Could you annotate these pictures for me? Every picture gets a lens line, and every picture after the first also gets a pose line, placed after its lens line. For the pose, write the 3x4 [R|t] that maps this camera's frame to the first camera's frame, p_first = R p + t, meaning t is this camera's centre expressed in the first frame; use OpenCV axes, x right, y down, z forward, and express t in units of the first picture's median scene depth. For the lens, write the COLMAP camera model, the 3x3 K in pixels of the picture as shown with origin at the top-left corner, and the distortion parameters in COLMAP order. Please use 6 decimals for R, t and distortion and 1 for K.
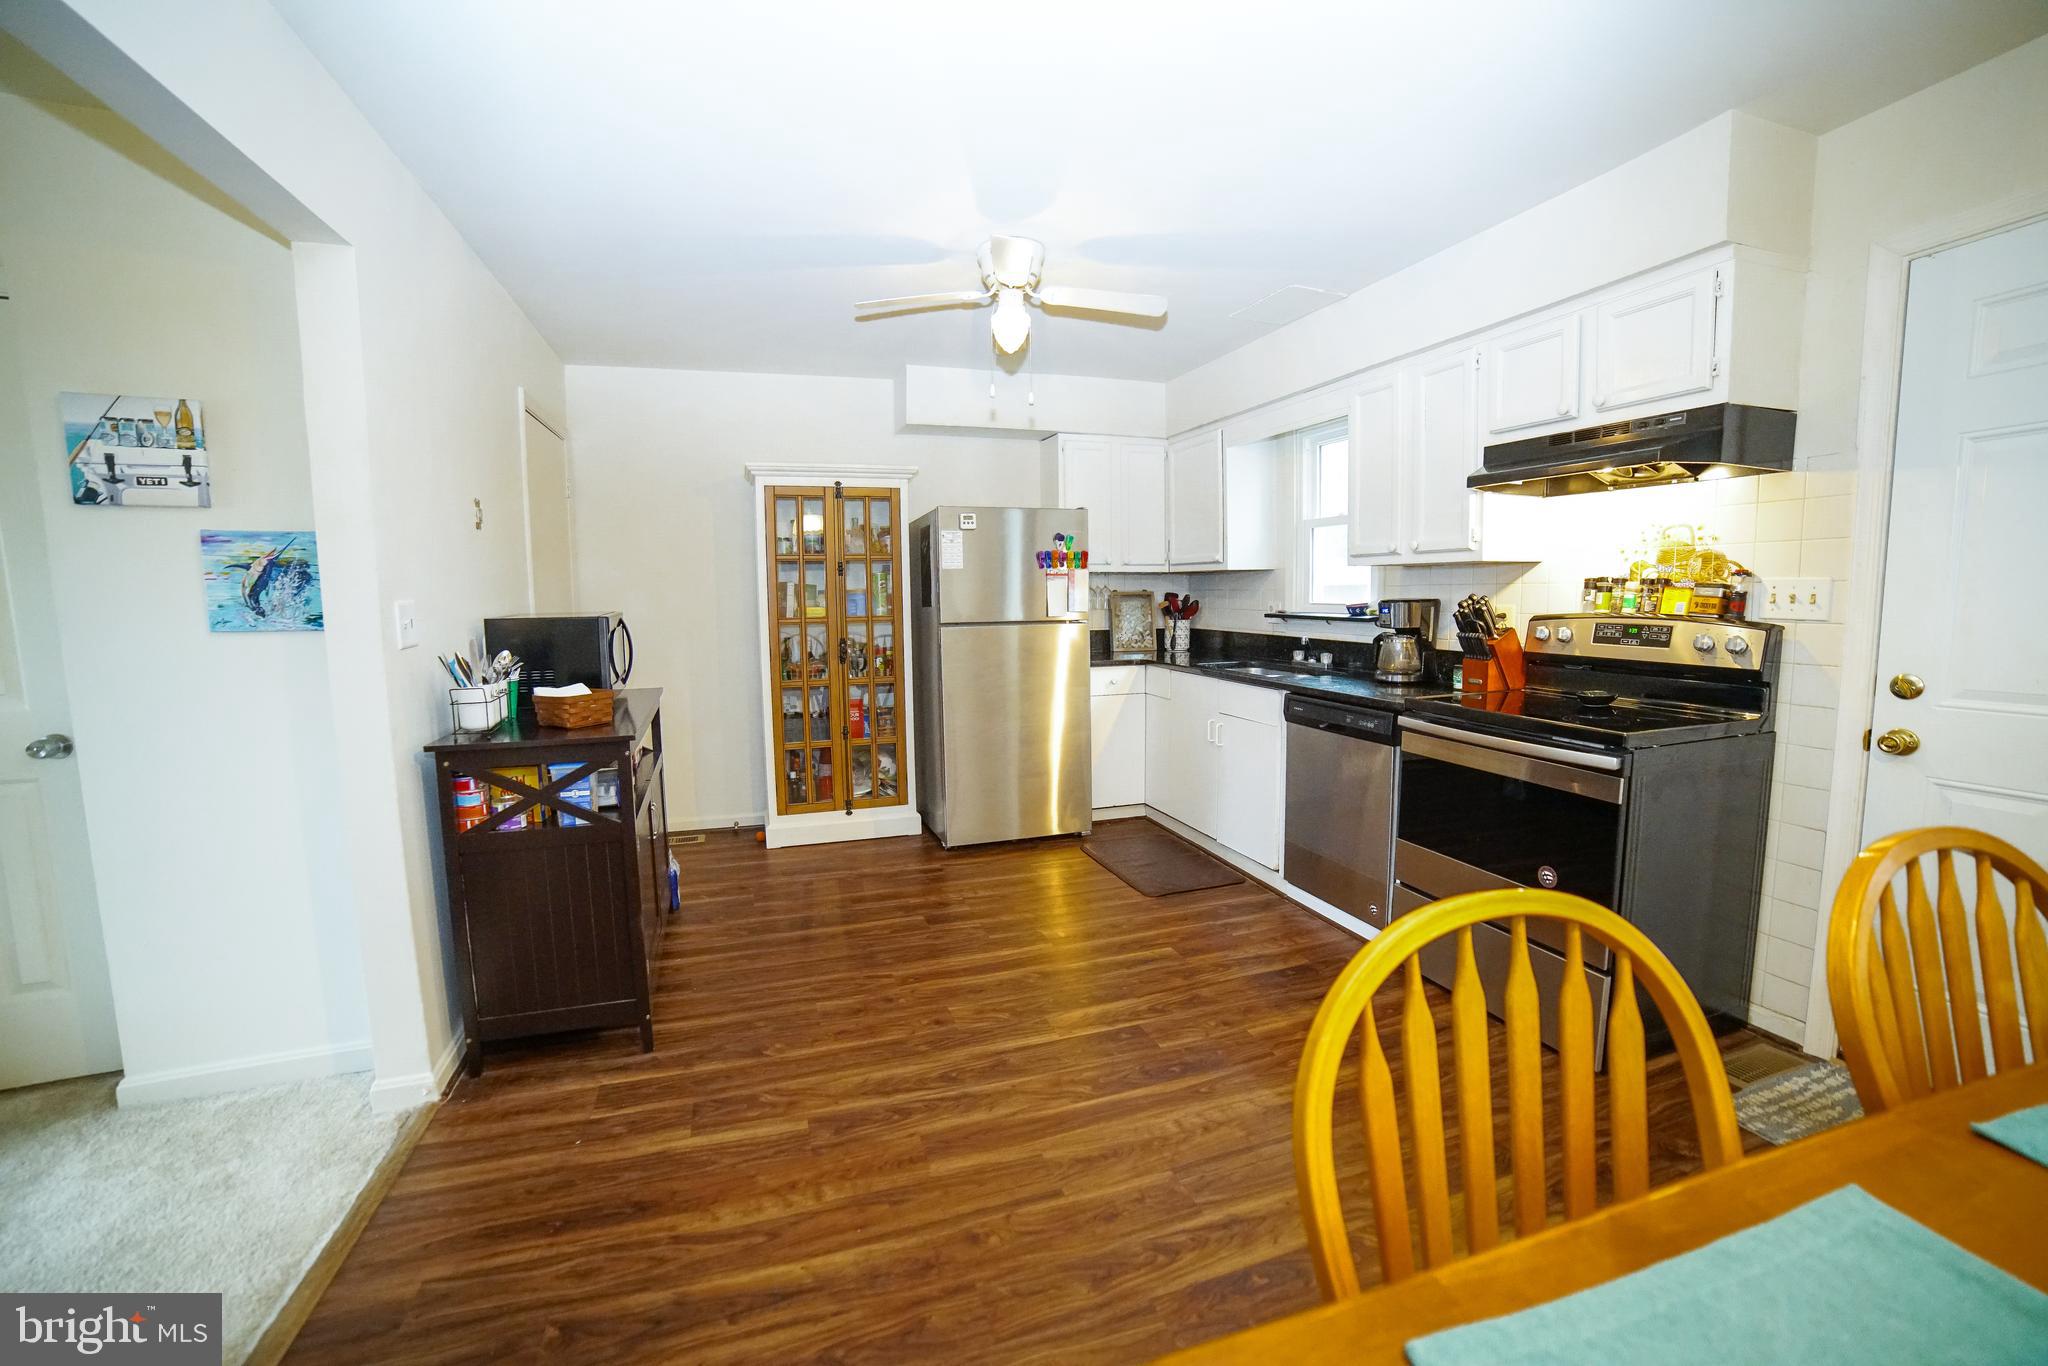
lens RADIAL K [[837.0, 0, 1021.2], [0, 837.0, 679.9], [0, 0, 1]] dist [-0.116454, 0.044298]
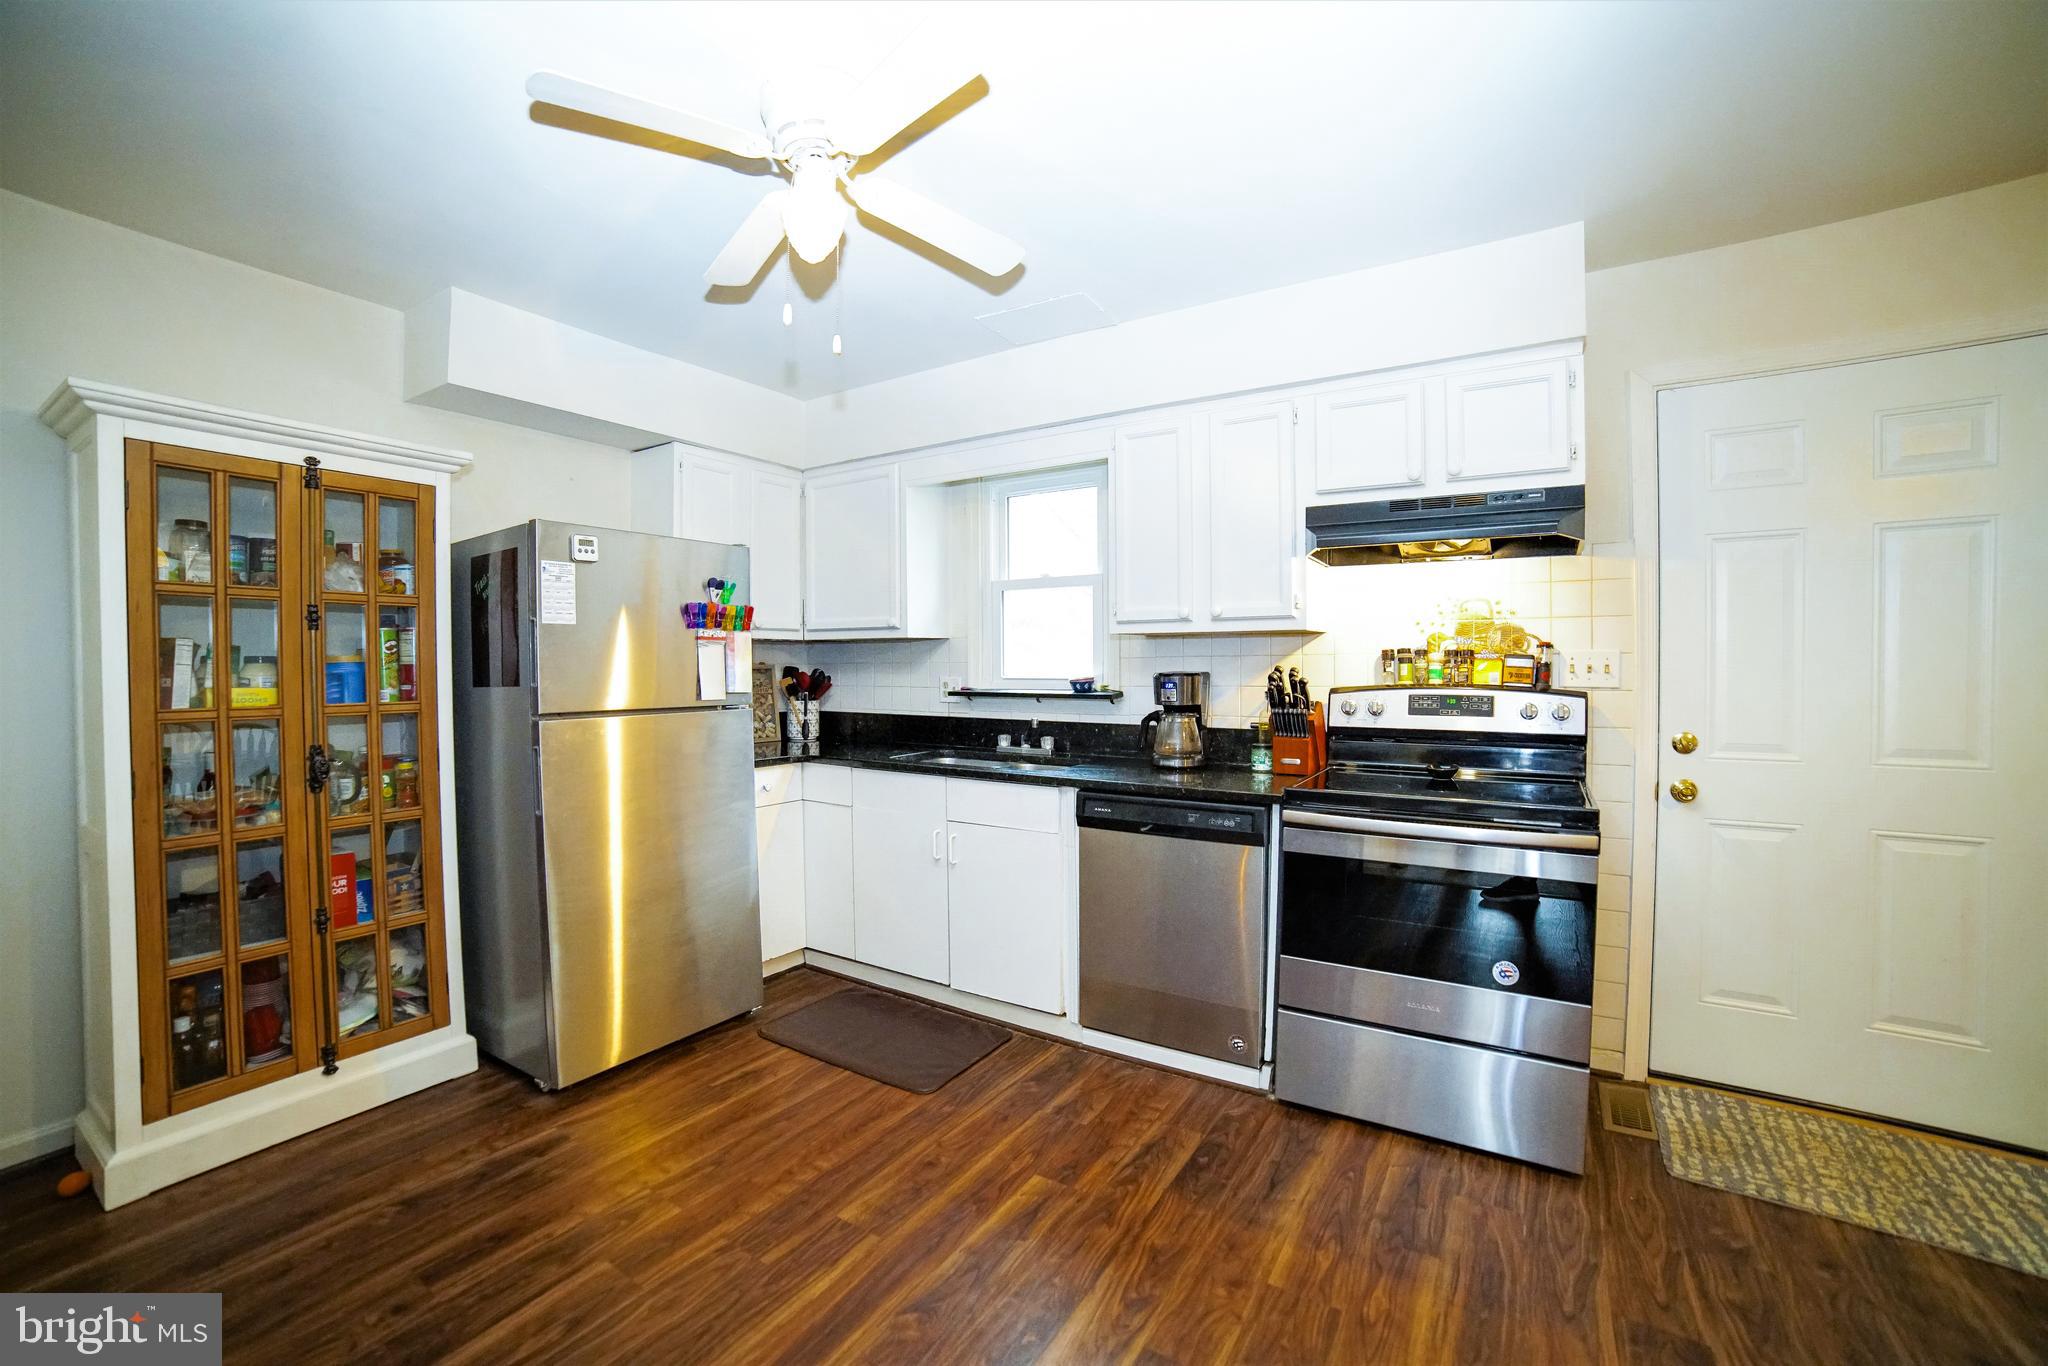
lens RADIAL K [[837.0, 0, 1021.2], [0, 837.0, 679.9], [0, 0, 1]] dist [-0.116454, 0.044298]
pose [[0.777717, -0.002528, 0.628610, -0.223557], [0.060378, 0.995669, -0.070696, -0.036315], [-0.625709, 0.092935, 0.774501, 0.397670]]
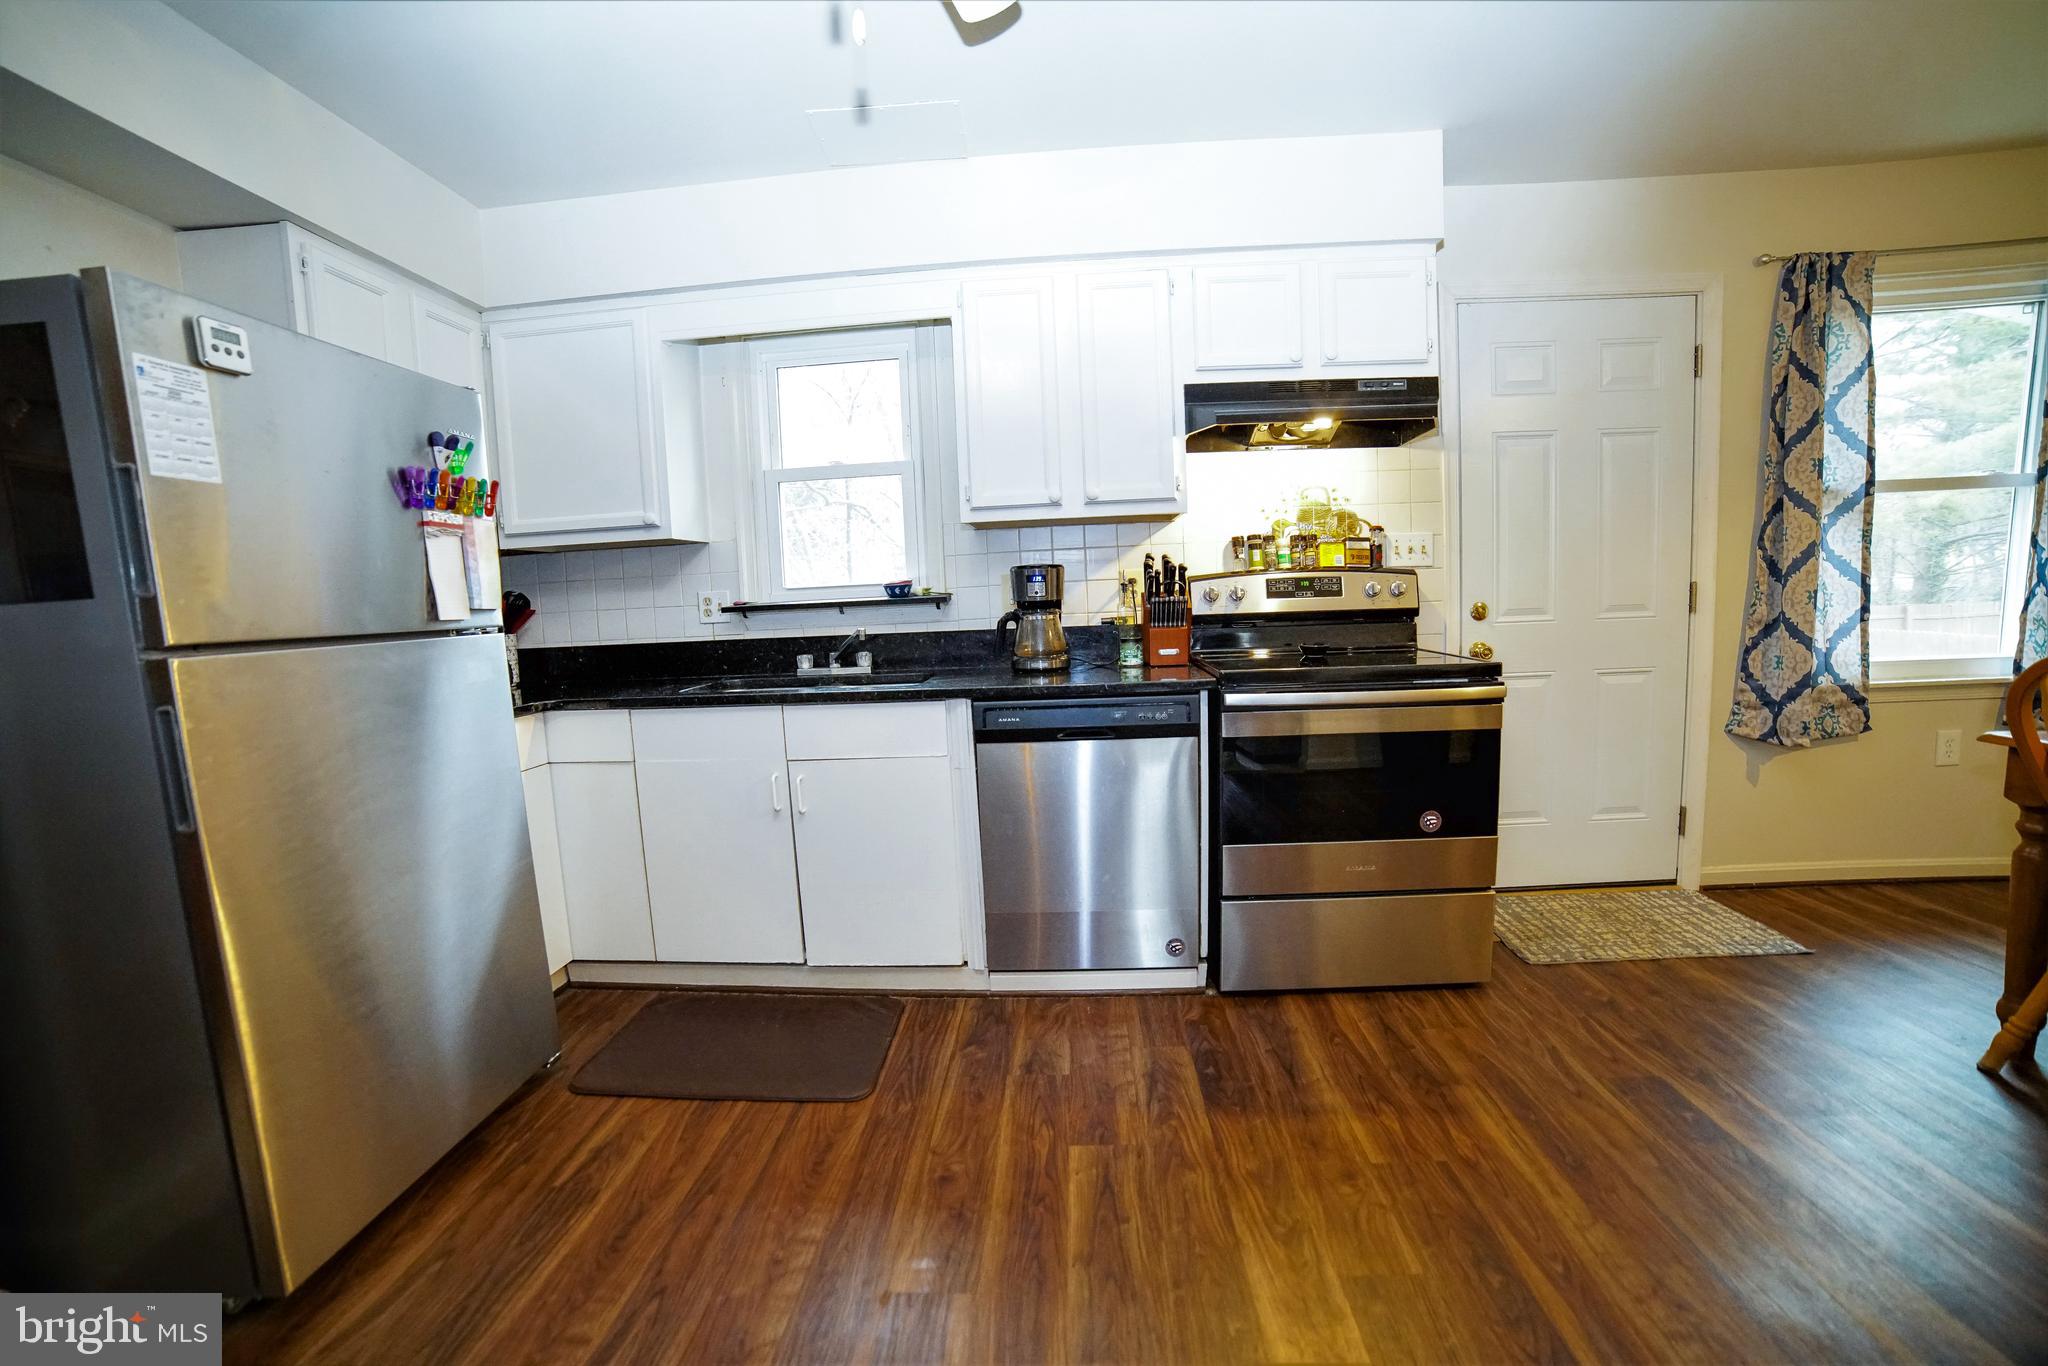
lens RADIAL K [[837.0, 0, 1021.2], [0, 837.0, 679.9], [0, 0, 1]] dist [-0.116454, 0.044298]
pose [[0.375770, -0.098213, 0.921494, -0.289673], [0.135475, 0.989507, 0.050217, -0.030552], [-0.916757, 0.105969, 0.385133, 0.691233]]
